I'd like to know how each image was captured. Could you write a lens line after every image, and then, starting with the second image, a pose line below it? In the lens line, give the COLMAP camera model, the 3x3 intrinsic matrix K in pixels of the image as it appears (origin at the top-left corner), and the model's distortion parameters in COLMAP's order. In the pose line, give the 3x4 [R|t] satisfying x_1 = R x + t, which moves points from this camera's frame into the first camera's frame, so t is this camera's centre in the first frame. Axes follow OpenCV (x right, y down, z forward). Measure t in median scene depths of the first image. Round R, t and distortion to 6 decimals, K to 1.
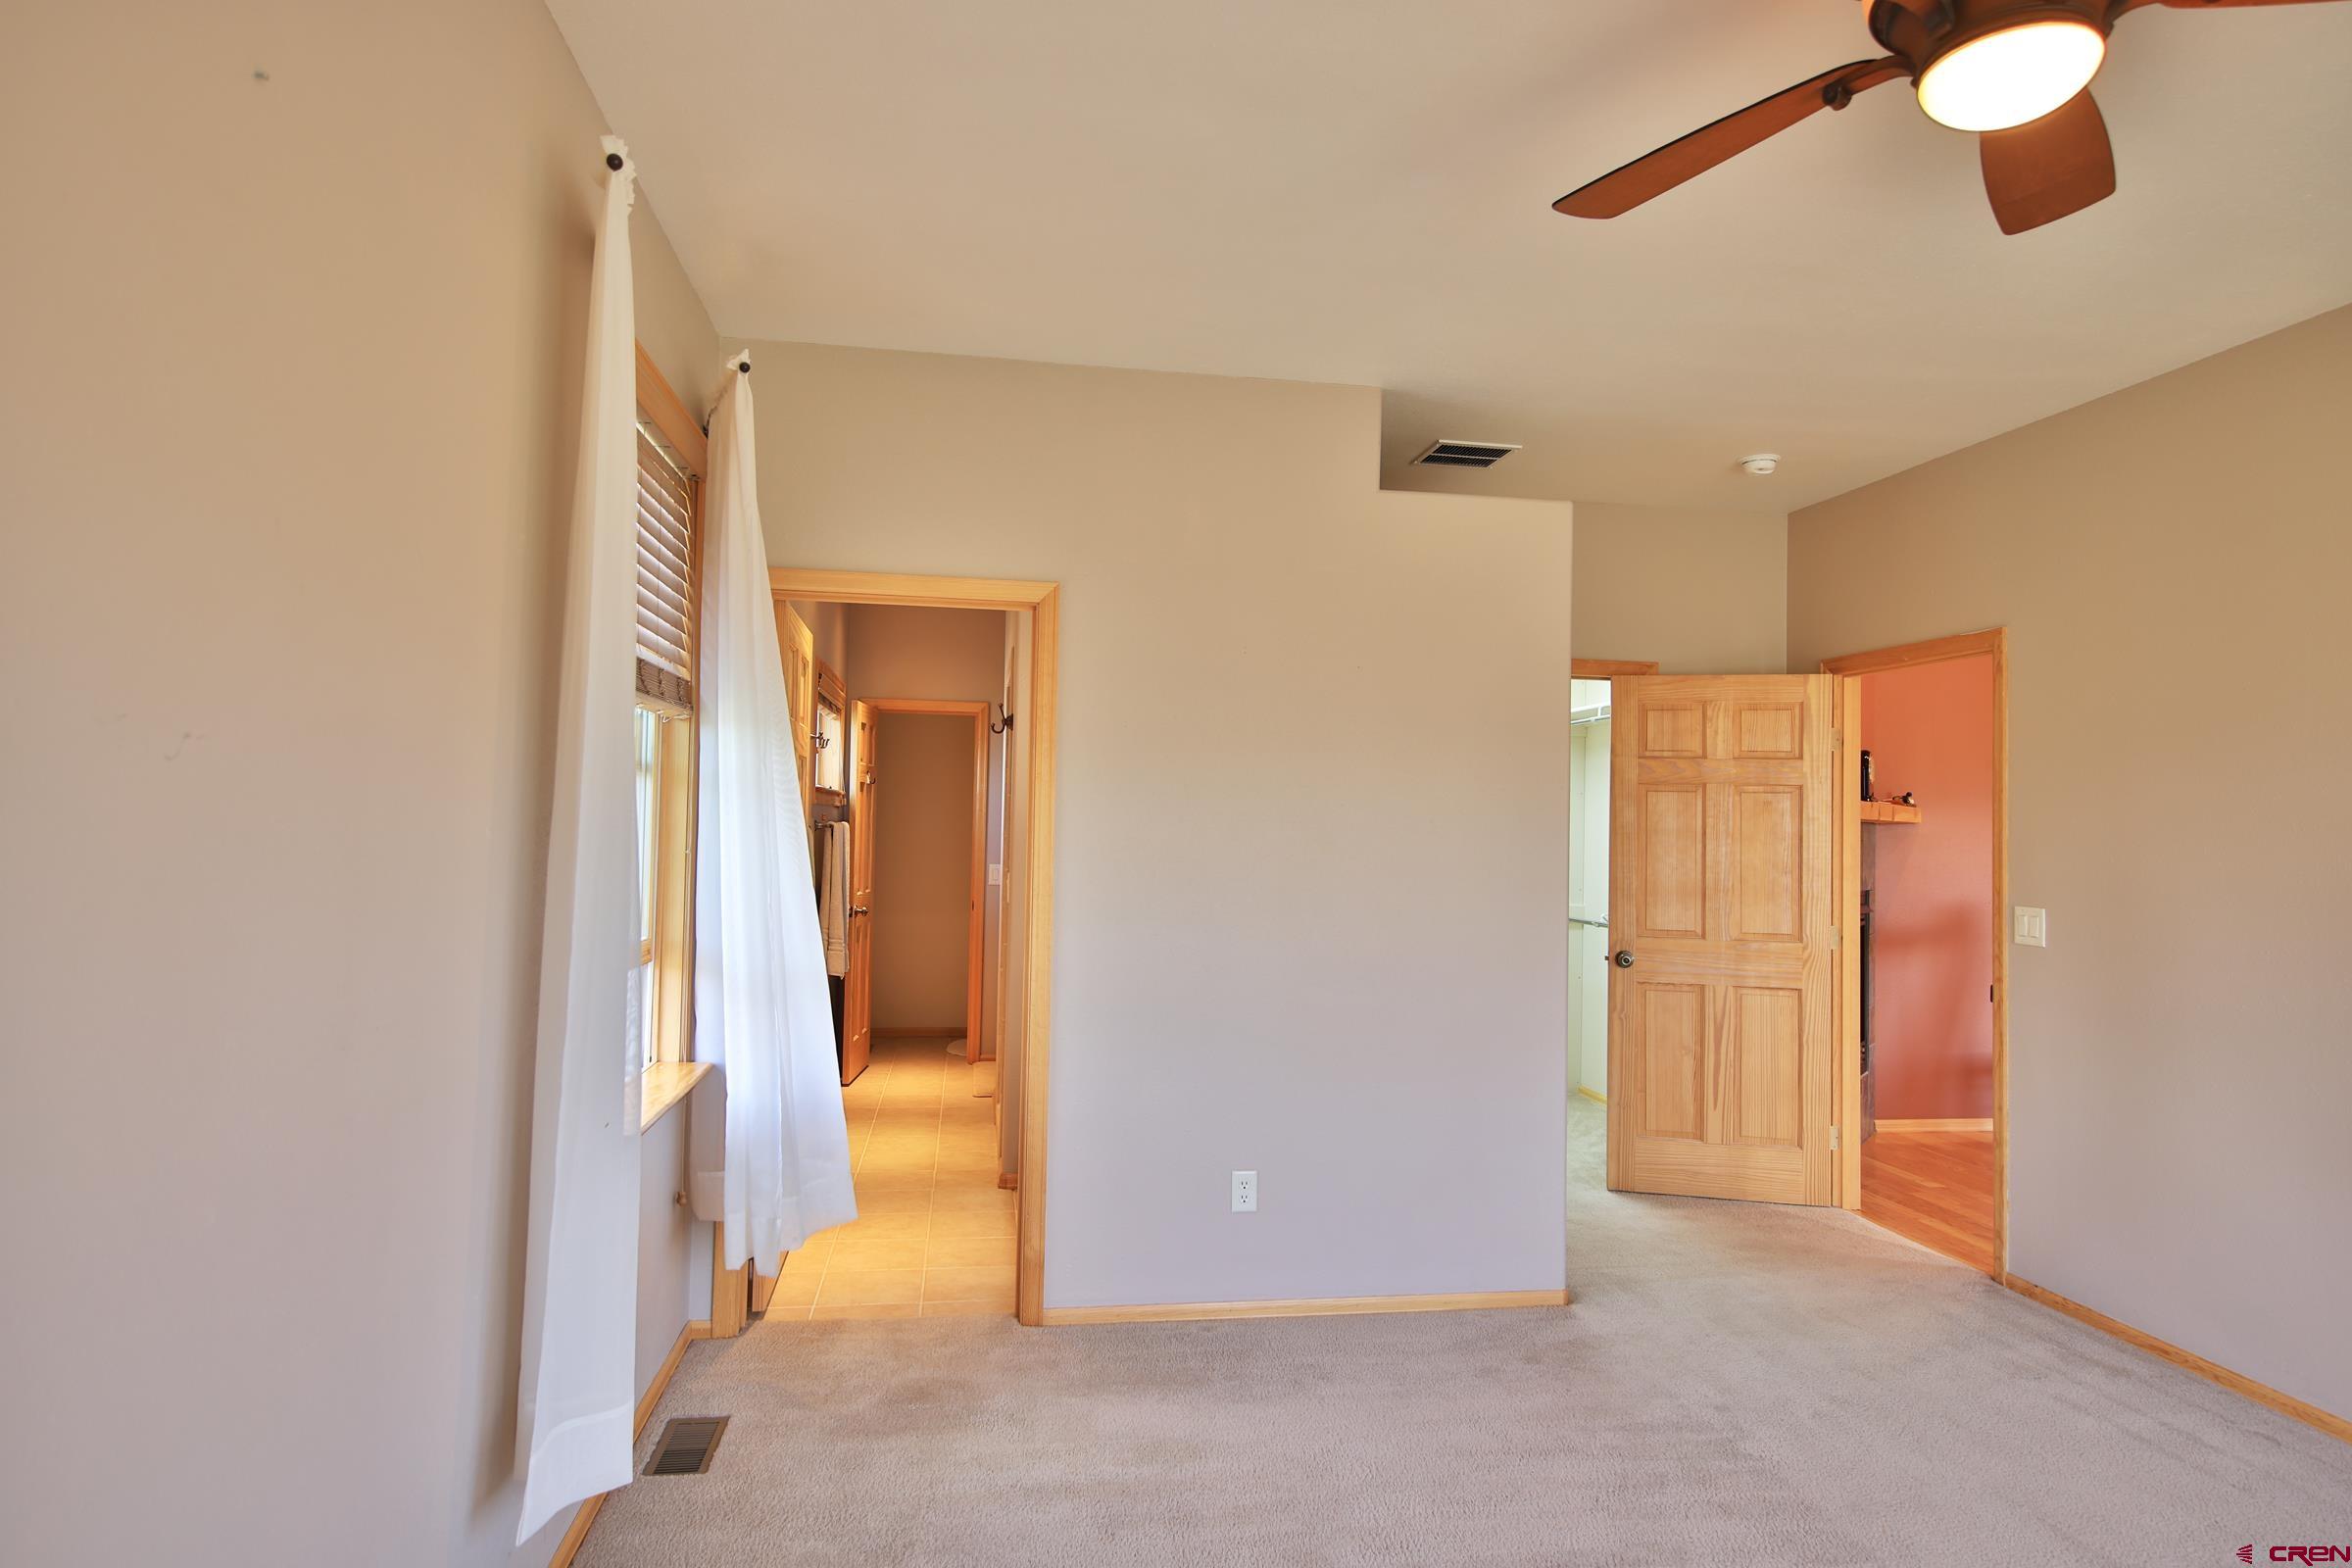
lens RADIAL K [[1330.8, 0, 1176.0], [0, 1330.8, 784.0], [0, 0, 1]] dist [-0.000014, -0.000084]
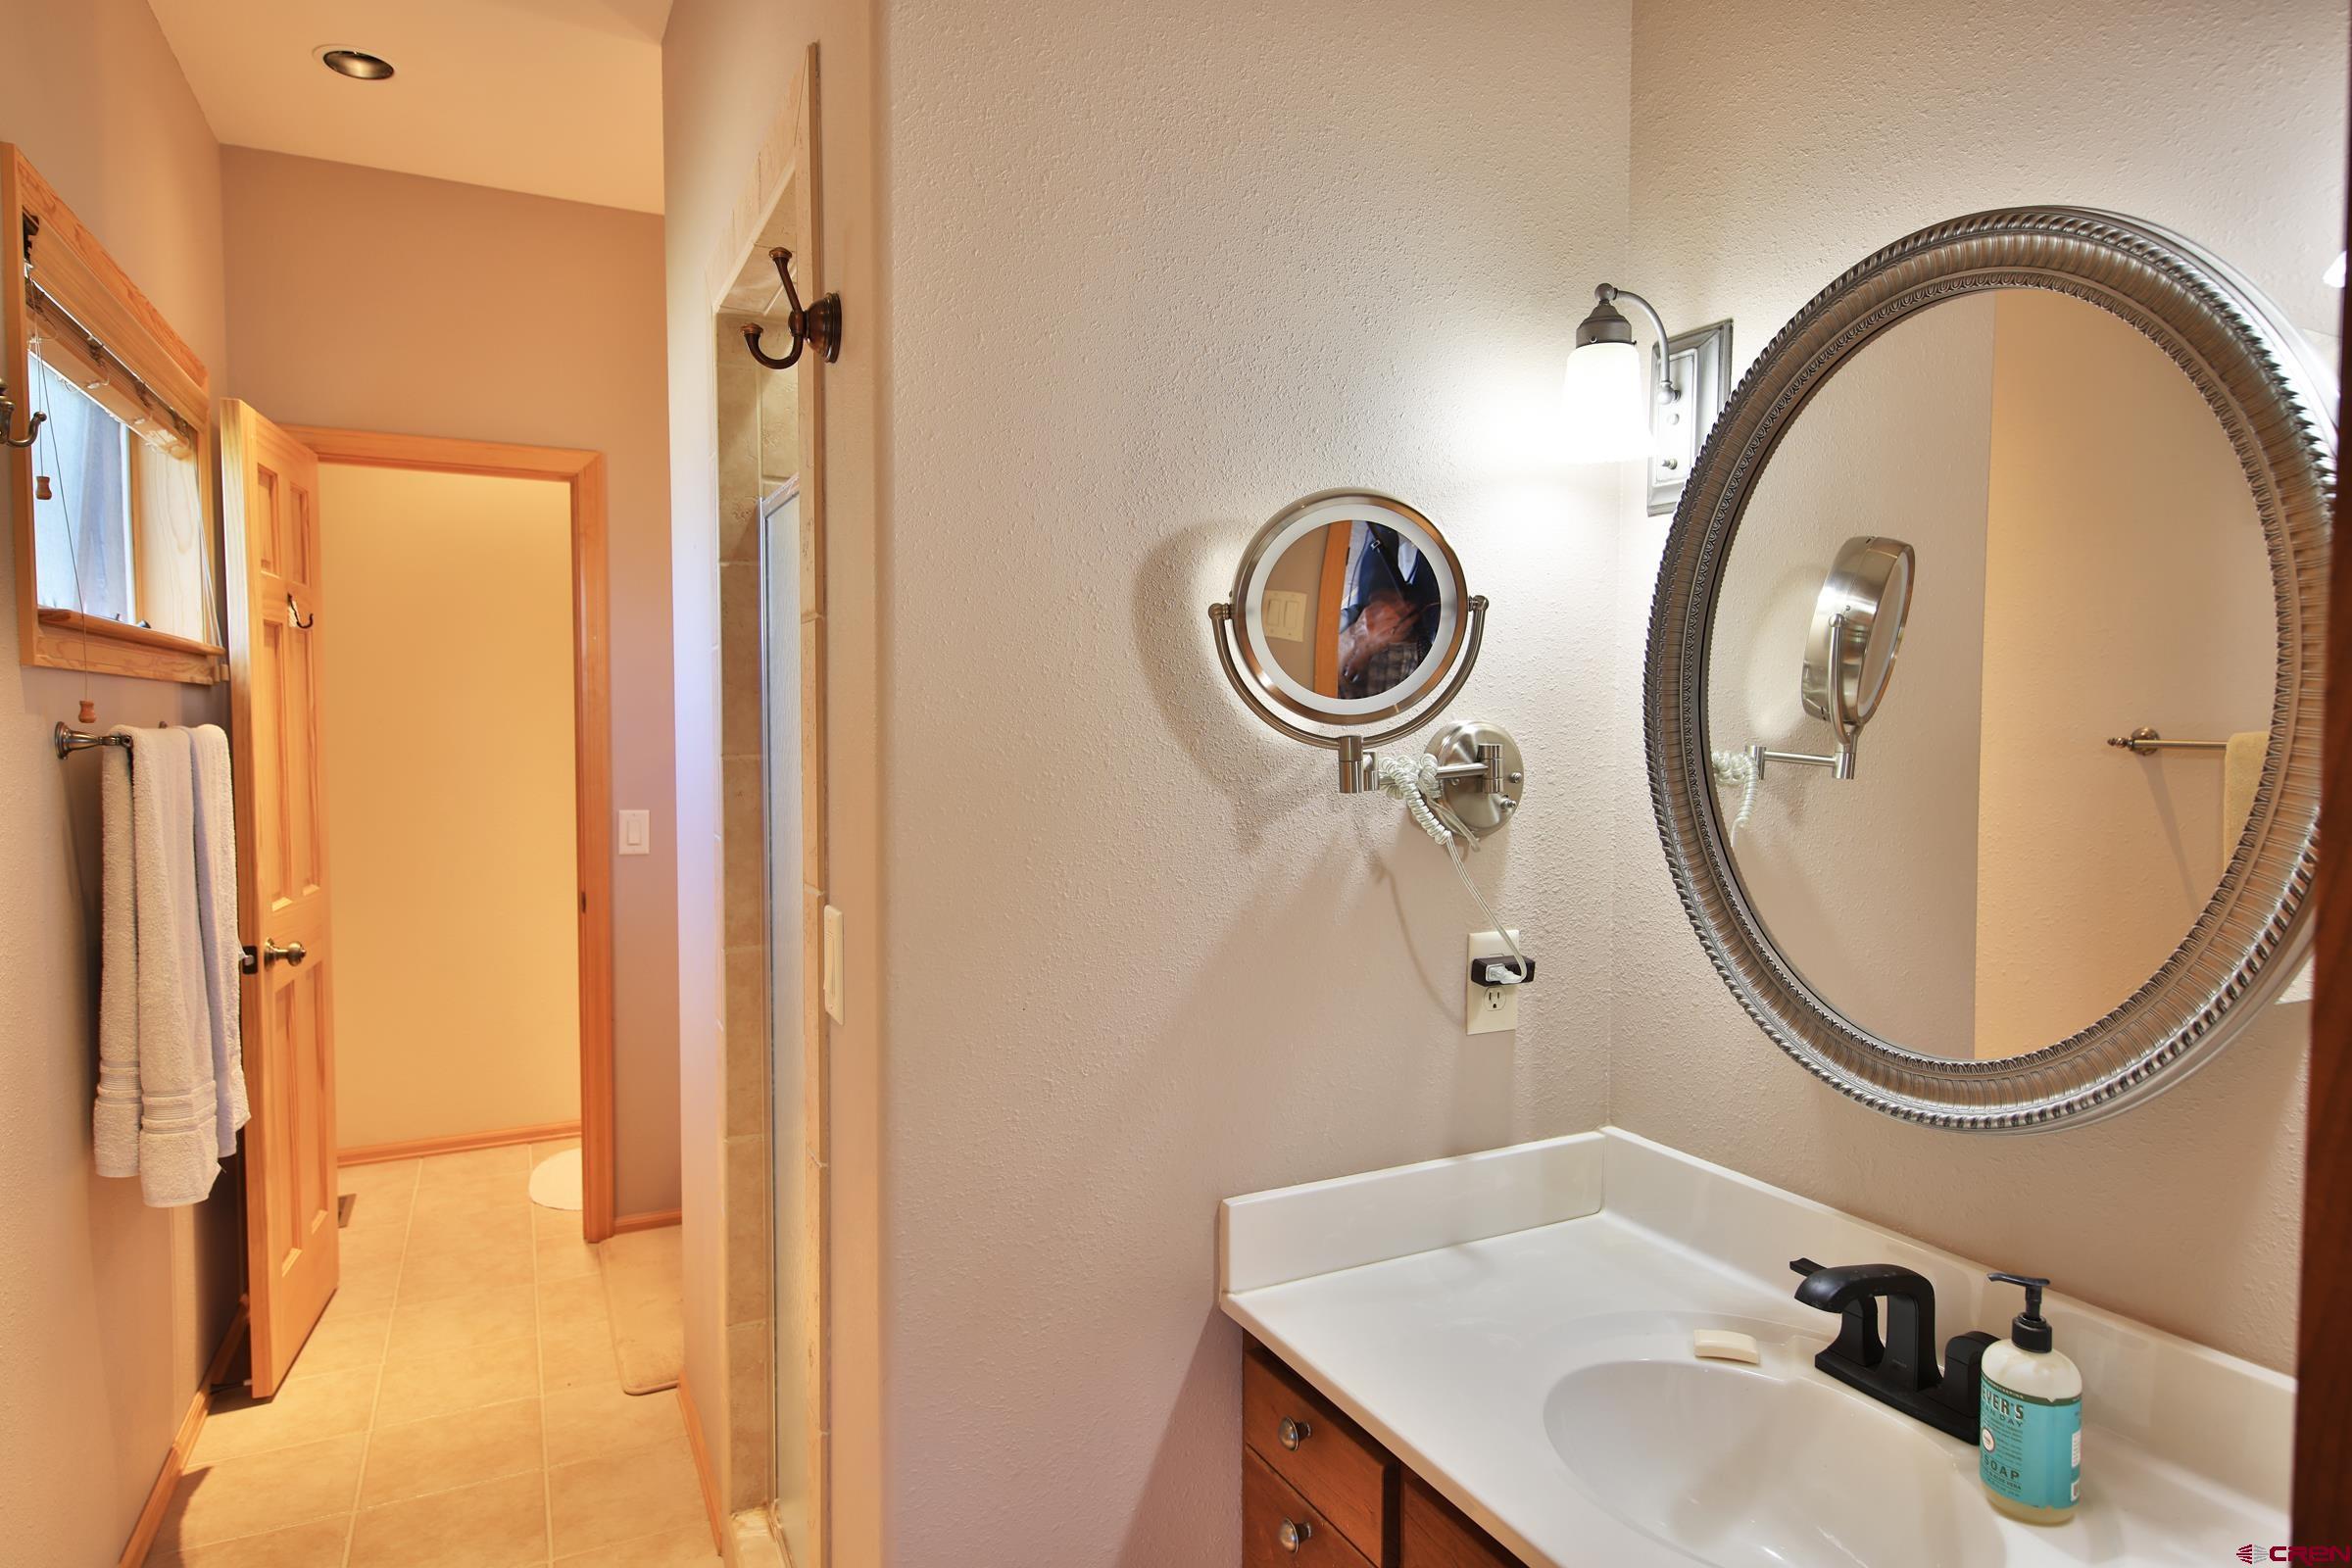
lens RADIAL K [[1330.8, 0, 1176.0], [0, 1330.8, 784.0], [0, 0, 1]] dist [-0.000014, -0.000084]
pose [[0.950459, -0.028654, 0.309527, -0.107825], [0.004298, 0.996859, 0.079086, 0.016657], [-0.310821, -0.073838, 0.947596, 0.553400]]
